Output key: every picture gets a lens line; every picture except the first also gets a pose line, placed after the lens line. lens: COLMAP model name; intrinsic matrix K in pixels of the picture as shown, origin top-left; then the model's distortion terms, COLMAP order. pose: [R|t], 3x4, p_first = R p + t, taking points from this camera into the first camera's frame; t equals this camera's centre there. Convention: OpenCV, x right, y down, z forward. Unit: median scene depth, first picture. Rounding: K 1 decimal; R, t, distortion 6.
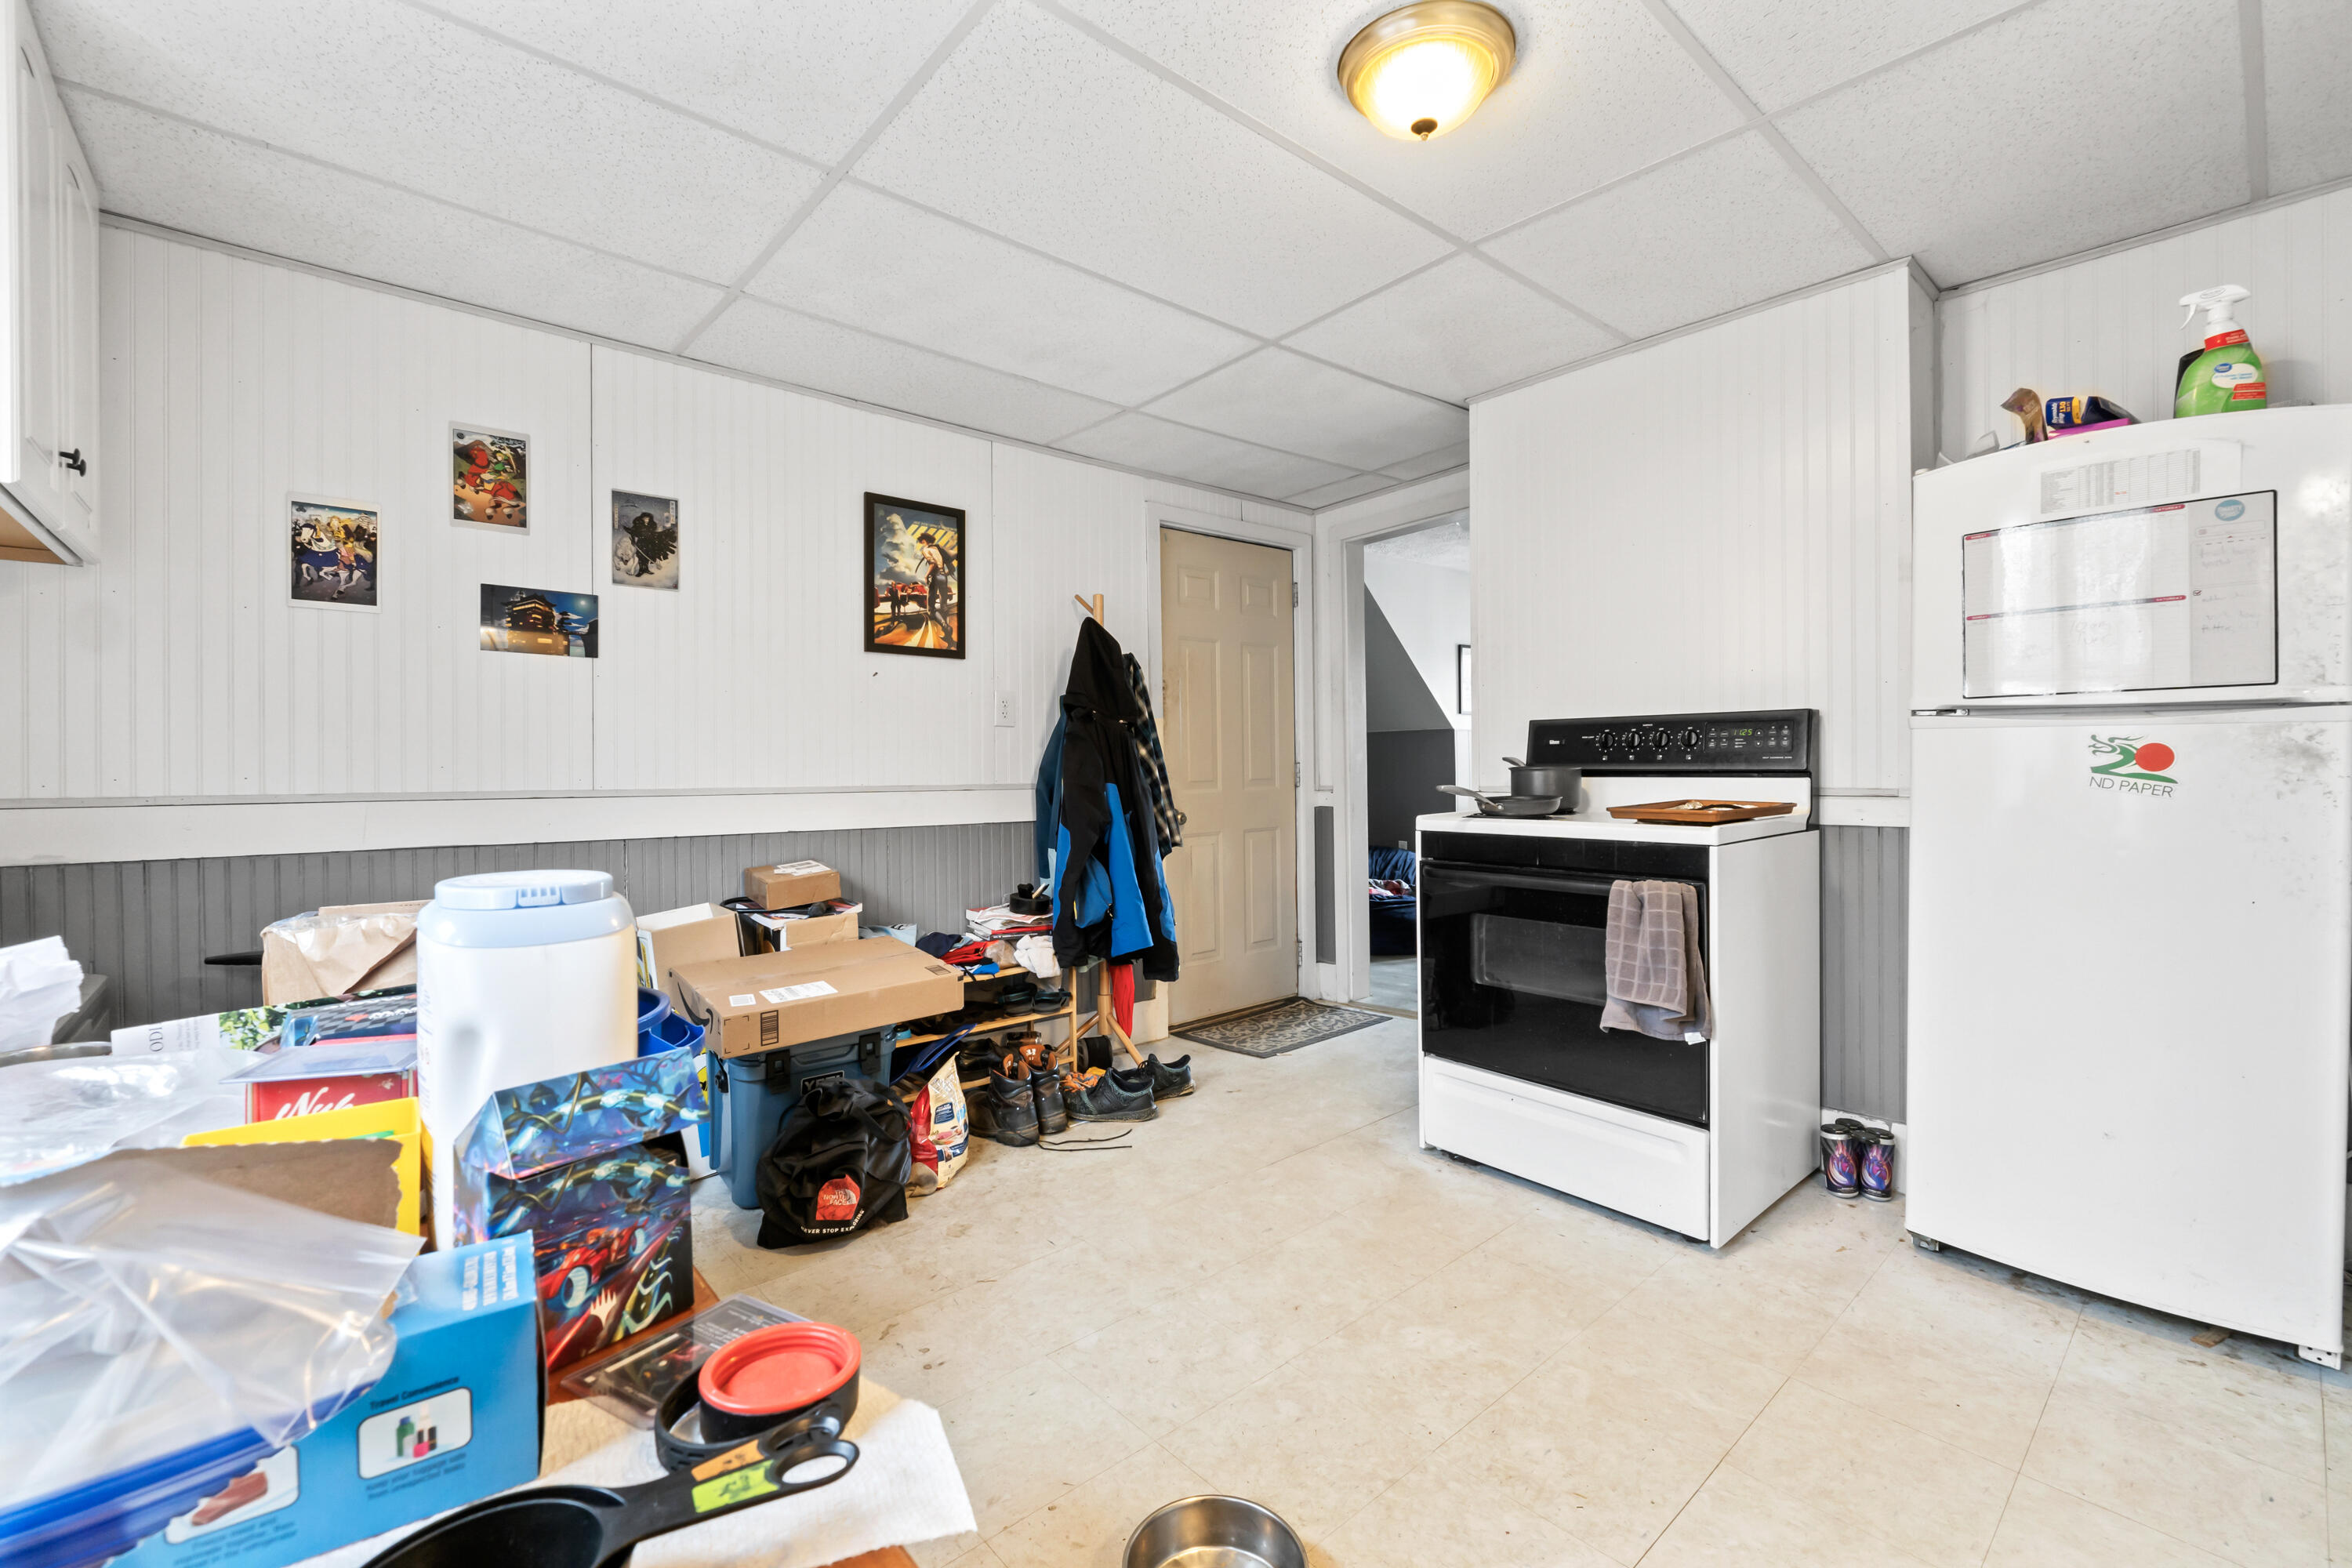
lens RADIAL K [[997.9, 0, 1174.7], [0, 997.9, 774.5], [0, 0, 1]] dist [-0.006163, -0.000395]
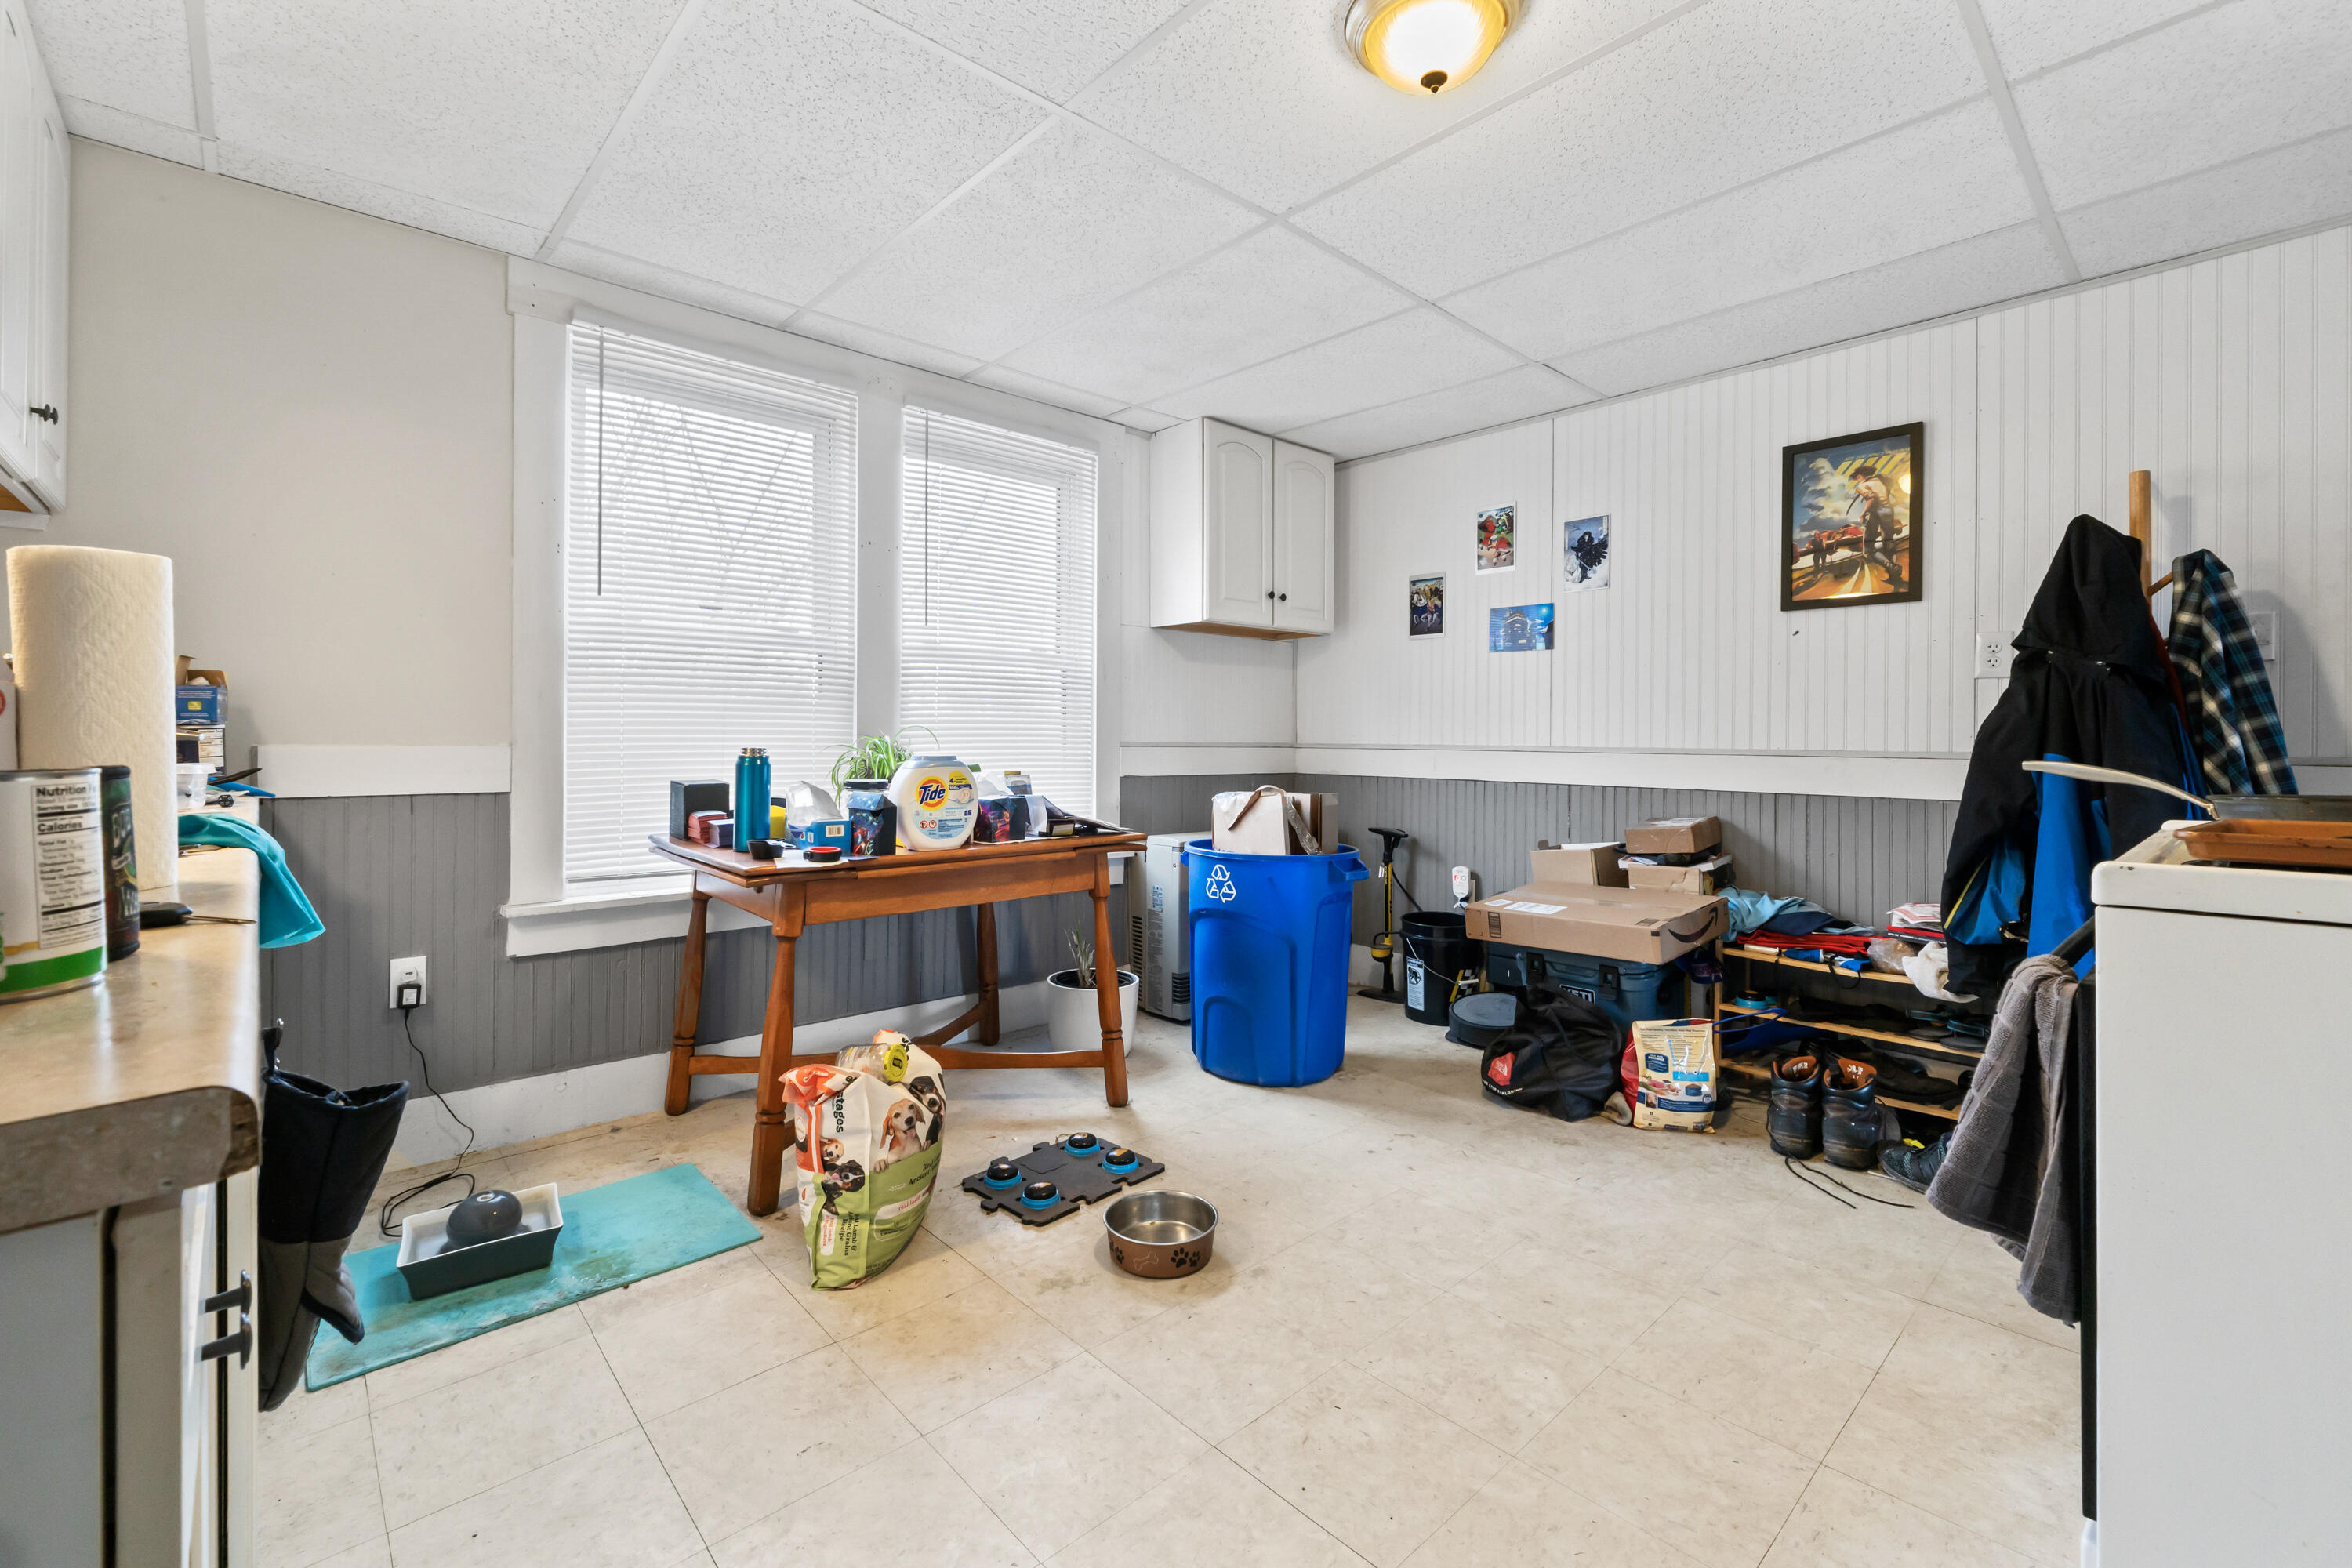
lens RADIAL K [[997.9, 0, 1152.7], [0, 997.9, 735.4], [0, 0, 1]] dist [-0.006163, -0.000395]
pose [[0.002142, 0.005590, -0.999982, 0.724786], [-0.011414, 0.999919, 0.005565, -0.000885], [0.999933, 0.011401, 0.002206, 0.423304]]
